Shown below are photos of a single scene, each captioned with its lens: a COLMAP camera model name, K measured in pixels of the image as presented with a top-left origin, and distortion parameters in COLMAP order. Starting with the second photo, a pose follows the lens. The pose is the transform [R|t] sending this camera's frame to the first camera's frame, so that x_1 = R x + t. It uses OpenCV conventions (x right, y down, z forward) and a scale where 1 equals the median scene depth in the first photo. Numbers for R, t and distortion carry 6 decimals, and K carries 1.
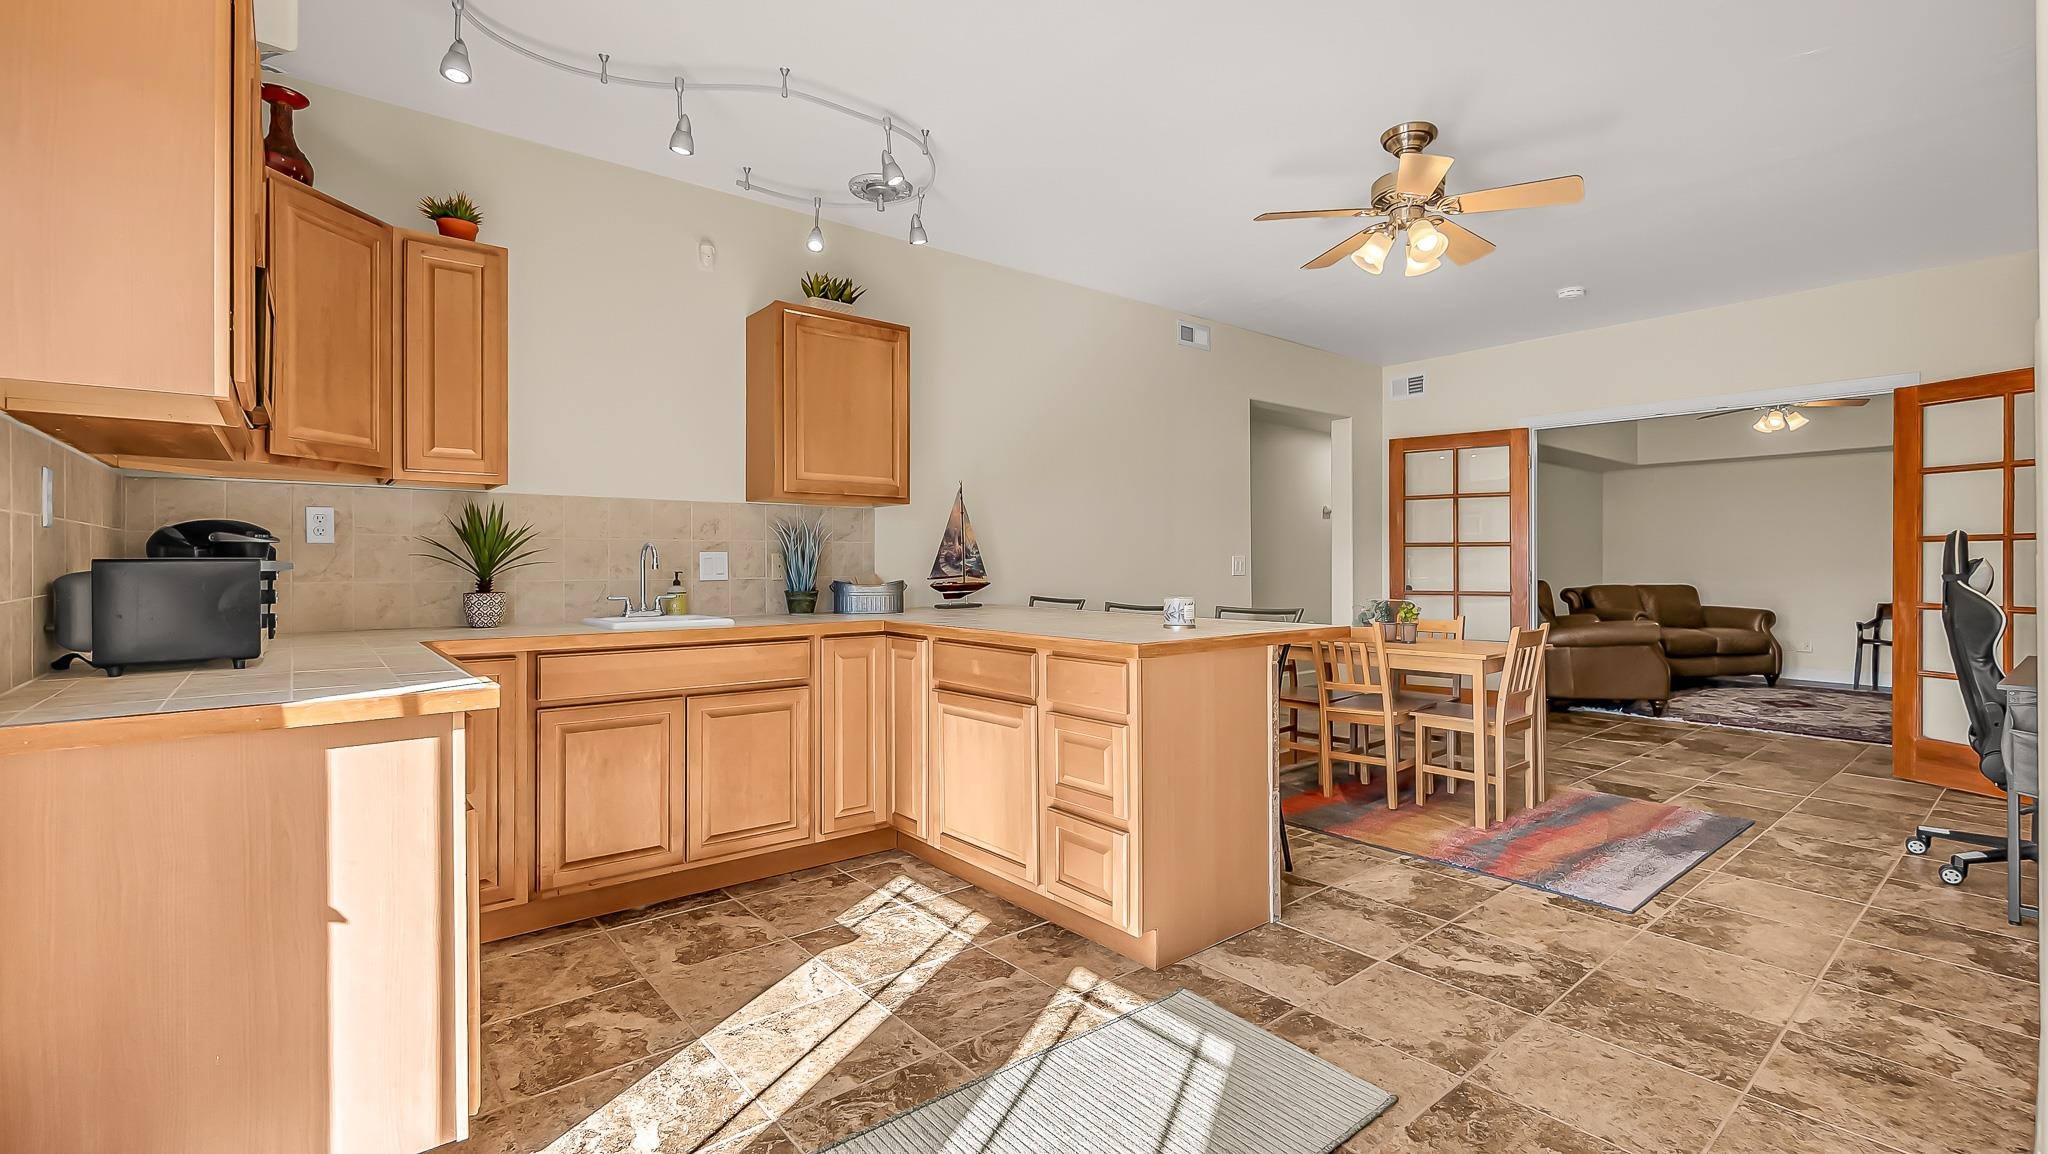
lens RADIAL K [[901.3, 0, 1029.8], [0, 901.3, 556.4], [0, 0, 1]] dist [-0.007000, 0.001682]
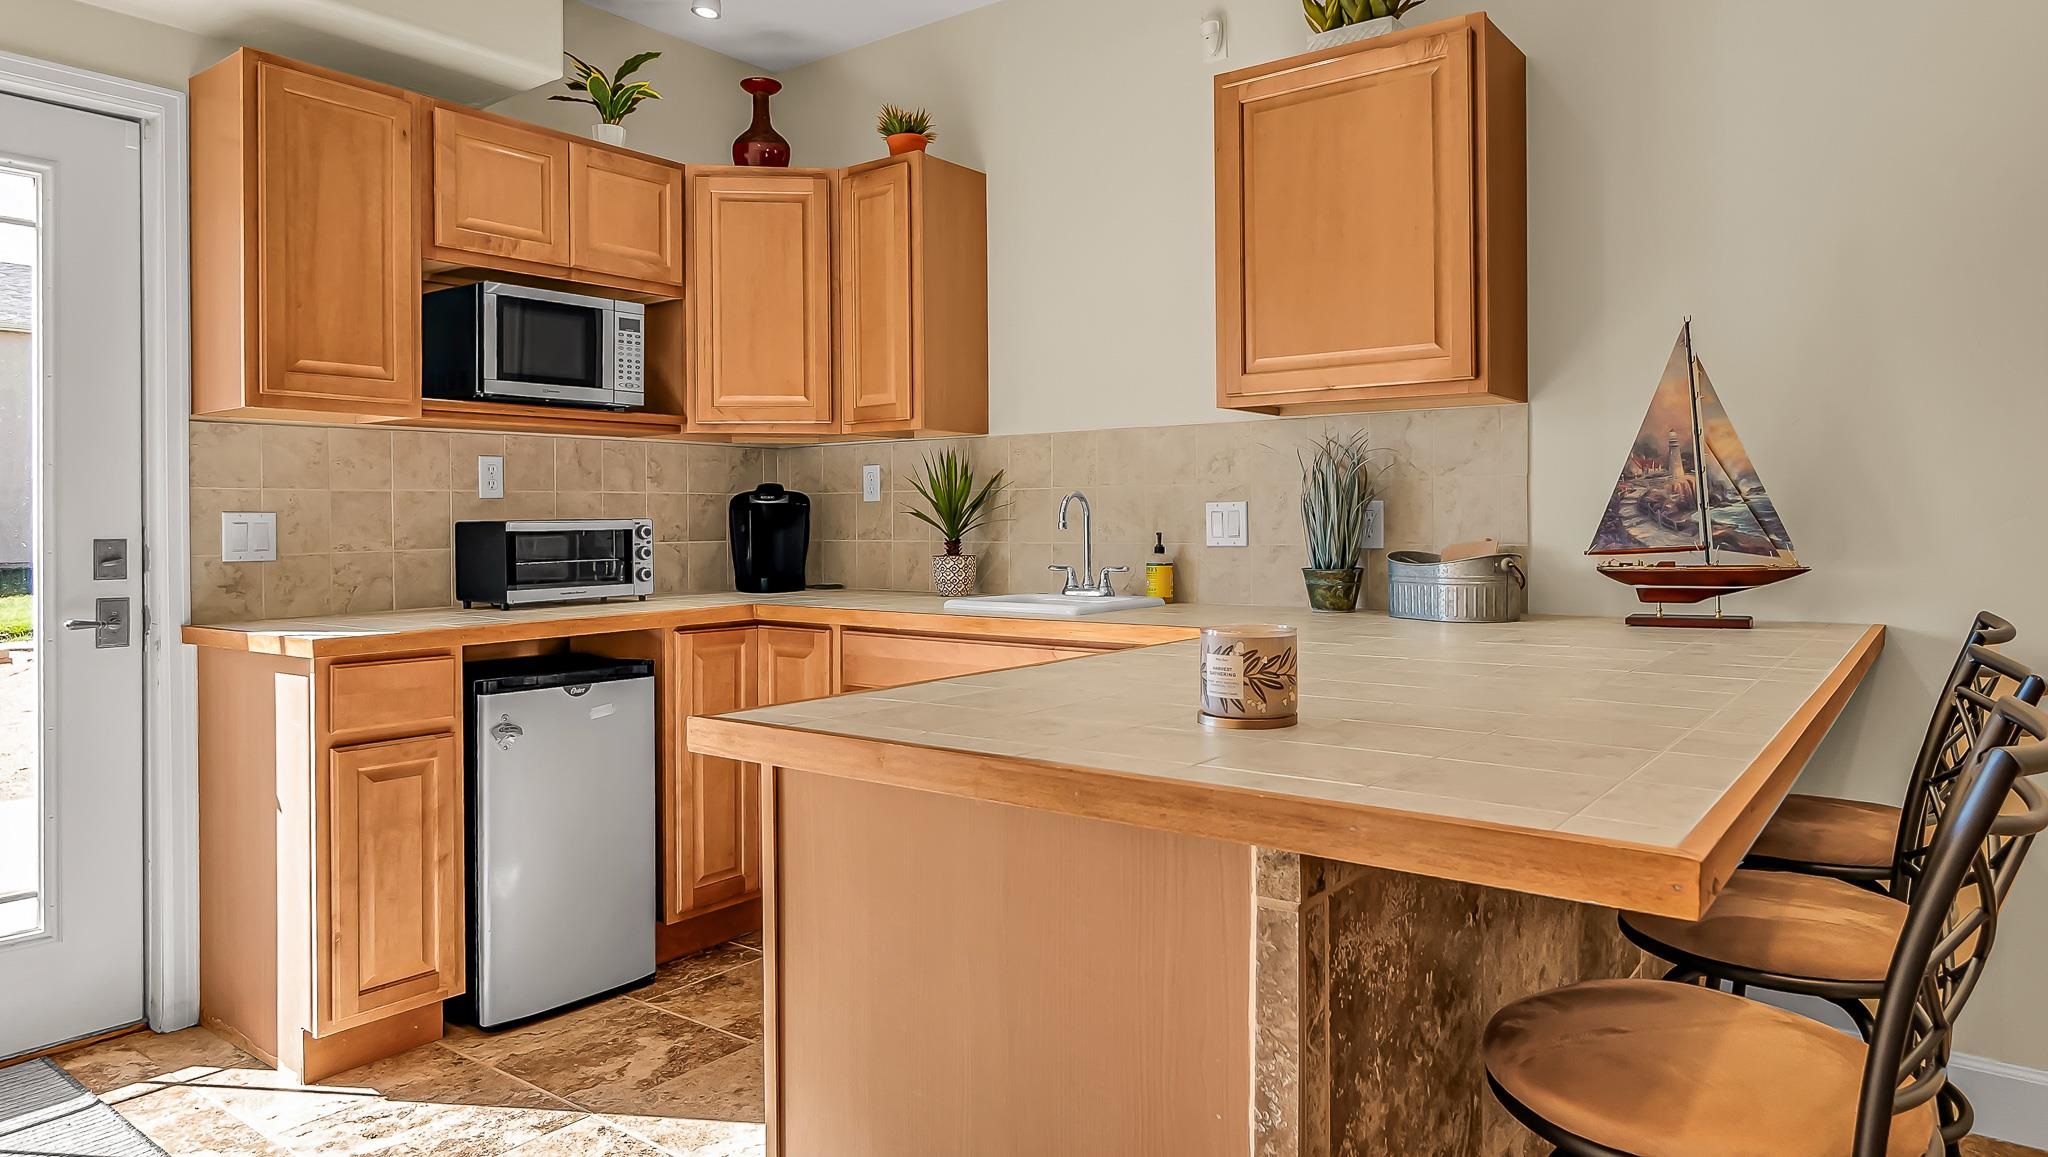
lens RADIAL K [[1267.9, 0, 1010.4], [0, 1267.9, 521.5], [0, 0, 1]] dist [0.004019, 0.002467]
pose [[0.212600, -0.001595, -0.977138, 0.527177], [0.010832, 0.999941, 0.000725, 0.006998], [0.977079, -0.010739, 0.212605, 0.724770]]
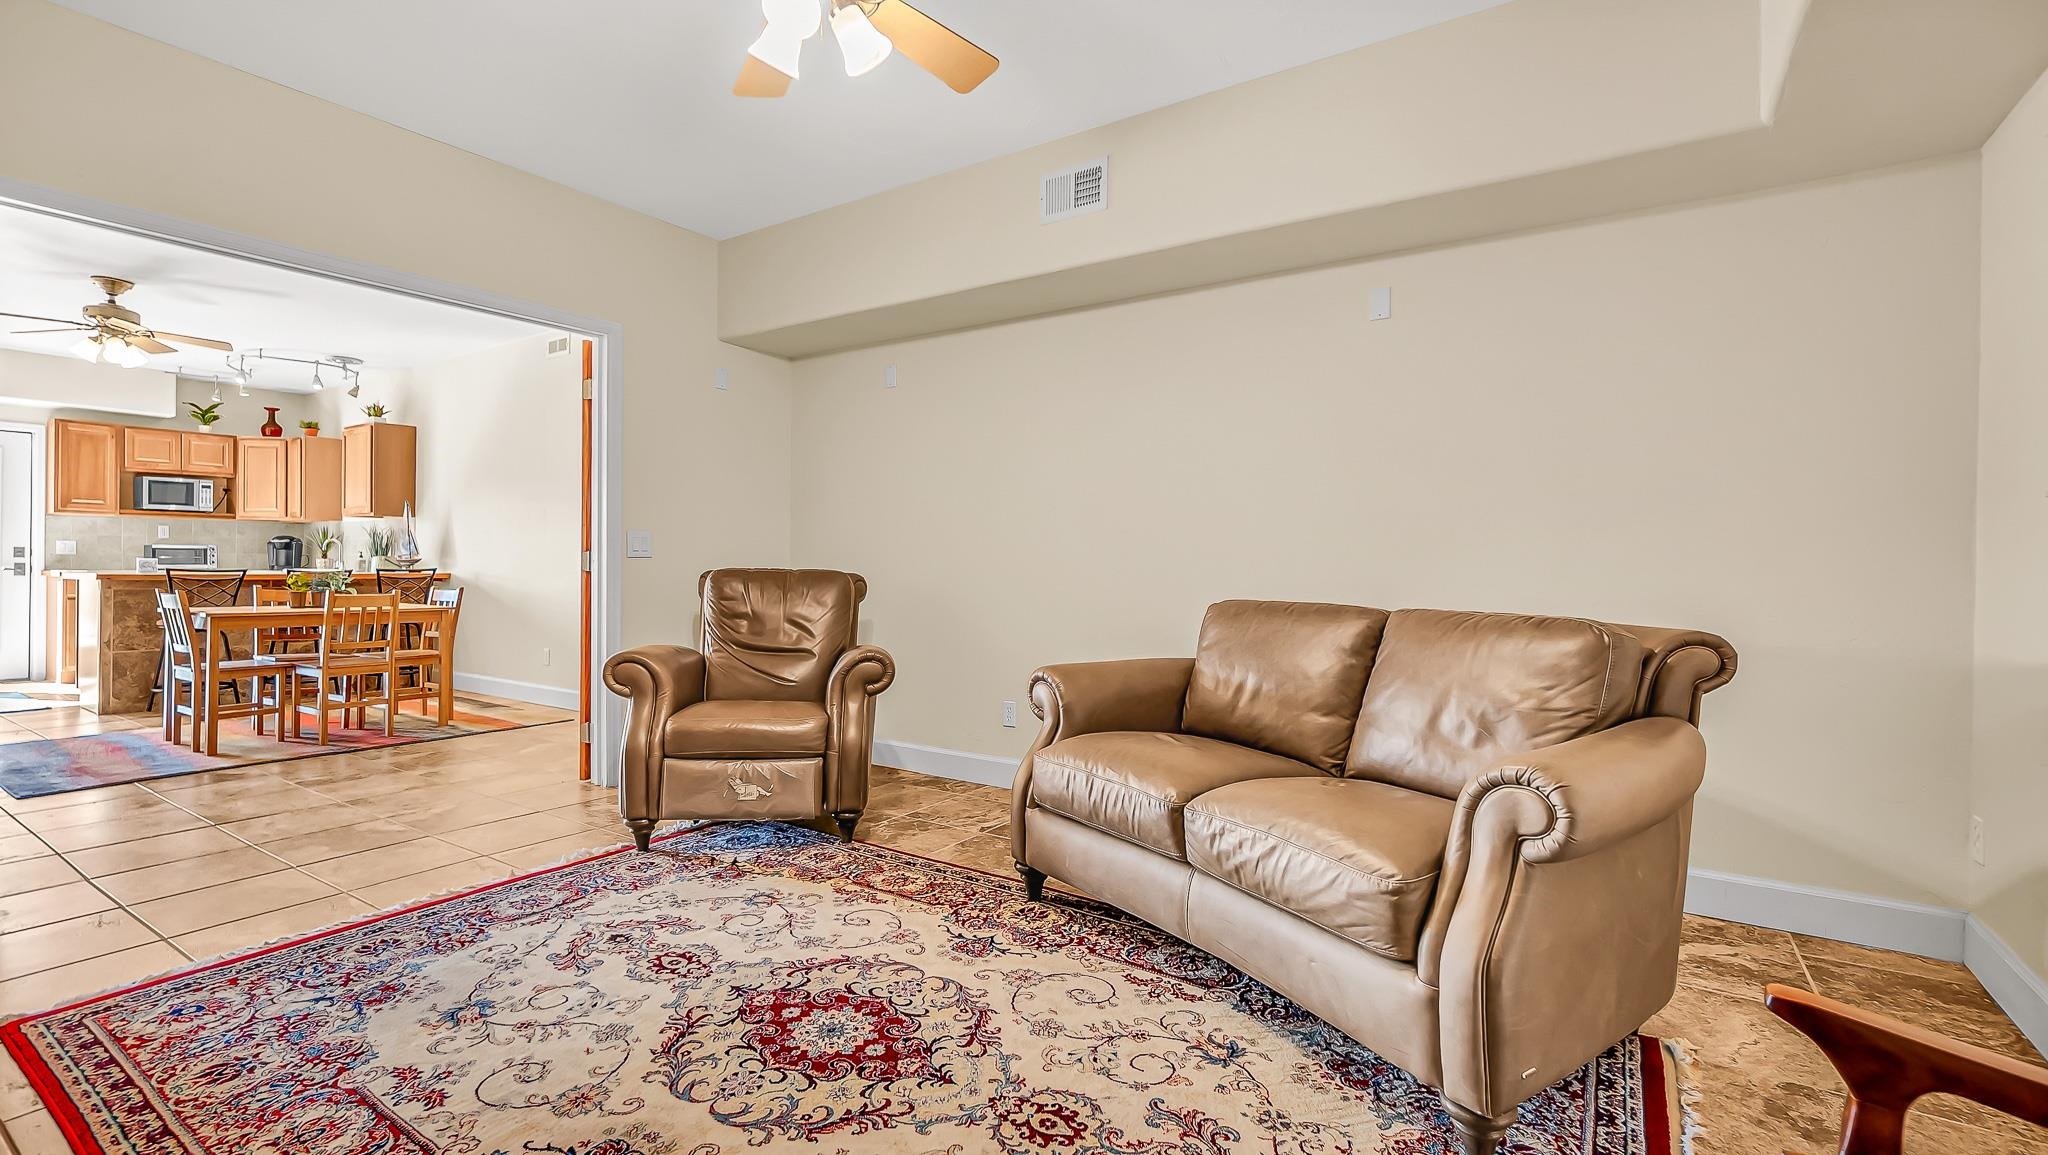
lens RADIAL K [[901.3, 0, 1034.8], [0, 901.3, 569.4], [0, 0, 1]] dist [-0.007000, 0.001682]
pose [[0.292628, 0.004353, -0.956216, 2.371379], [-0.005935, 0.999979, 0.002736, 0.046538], [0.956208, 0.004875, 0.292648, 2.033069]]
